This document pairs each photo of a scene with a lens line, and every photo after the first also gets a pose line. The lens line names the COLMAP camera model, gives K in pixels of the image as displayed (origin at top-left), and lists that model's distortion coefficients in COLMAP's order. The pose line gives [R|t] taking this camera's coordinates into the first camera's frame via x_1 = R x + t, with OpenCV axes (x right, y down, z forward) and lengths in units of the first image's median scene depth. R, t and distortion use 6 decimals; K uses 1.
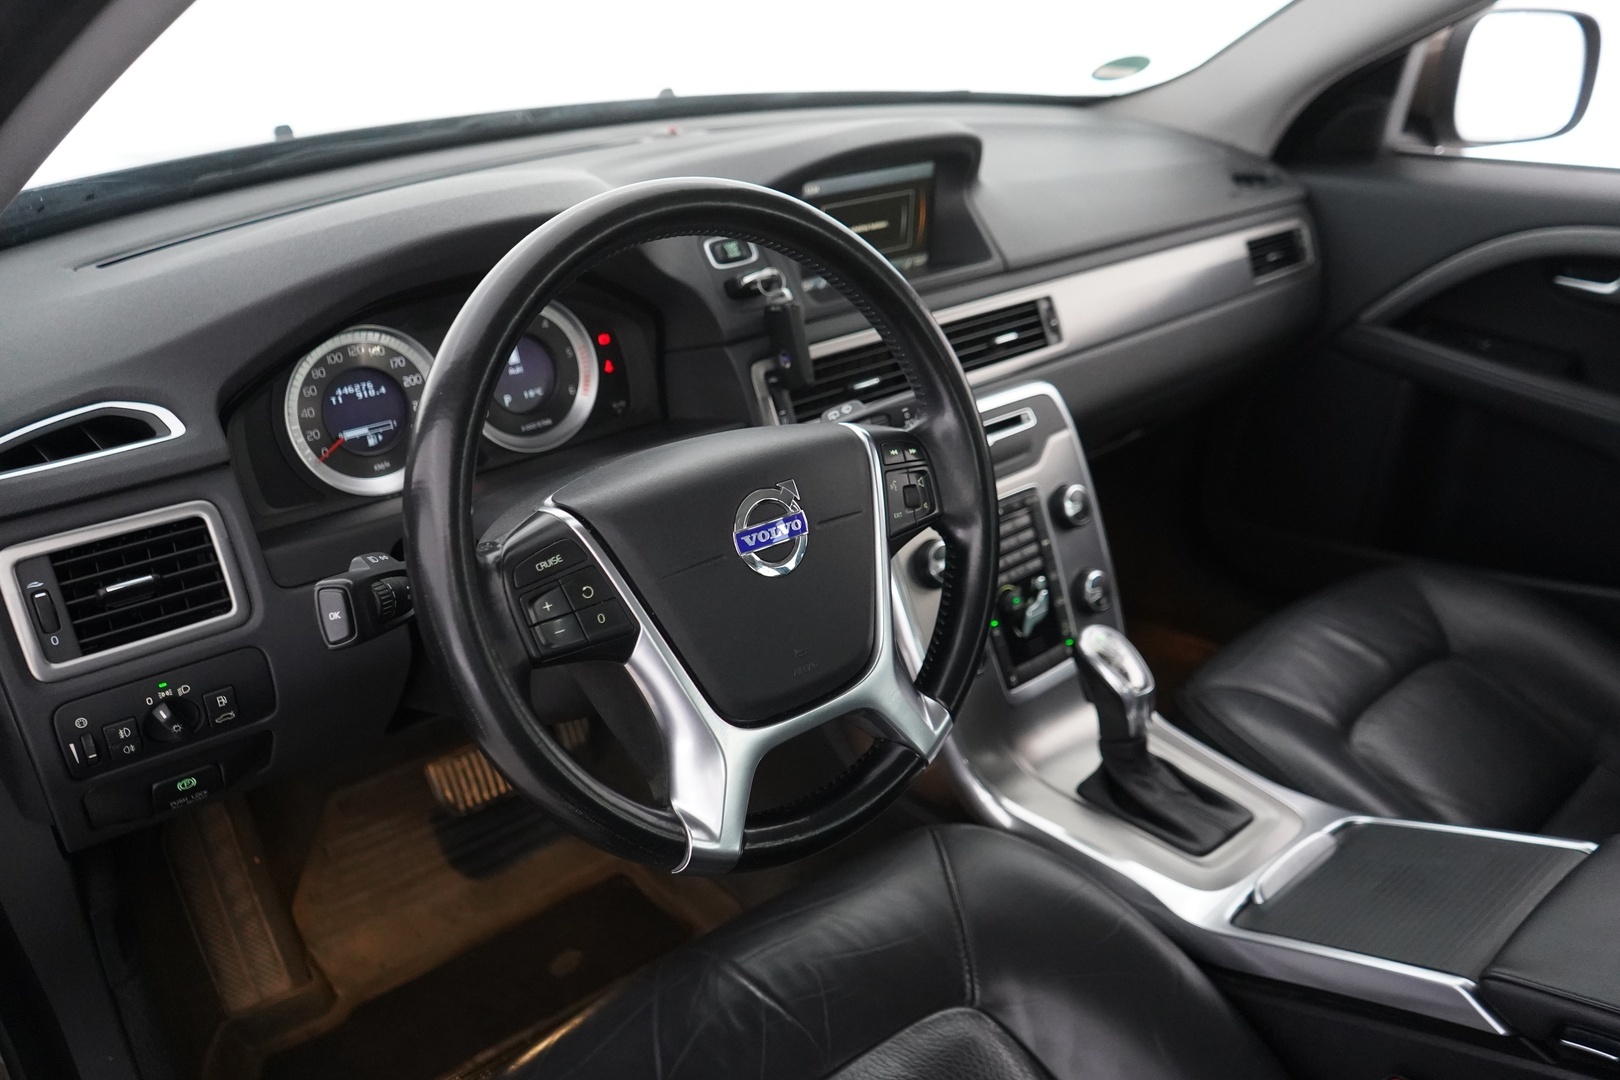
lens RADIAL K [[1330.2, 0, 810.0], [0, 1330.2, 540.0], [0, 0, 1]] dist [-0.009821, 0.006167]
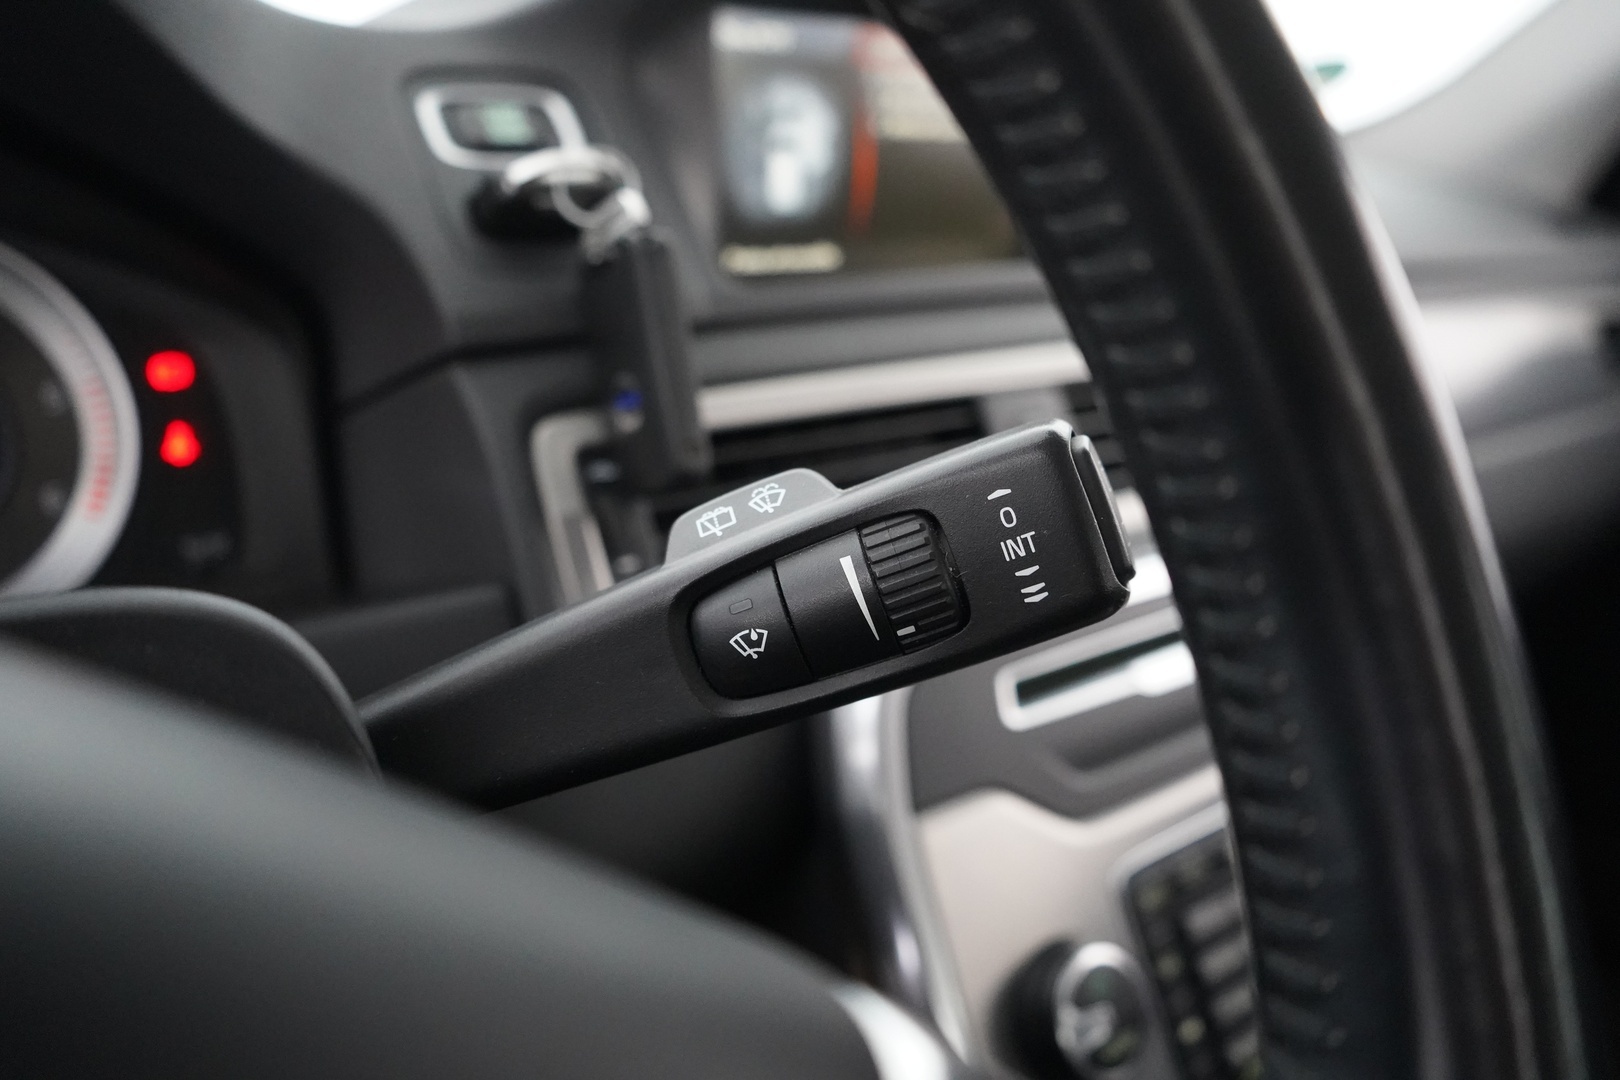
lens RADIAL K [[1330.2, 0, 810.0], [0, 1330.2, 540.0], [0, 0, 1]] dist [-0.009821, 0.006167]
pose [[0.999136, 0.007381, -0.040891, 0.043828], [-0.014799, 0.982777, -0.184201, -0.042008], [0.038827, 0.184647, 0.982038, 0.708573]]
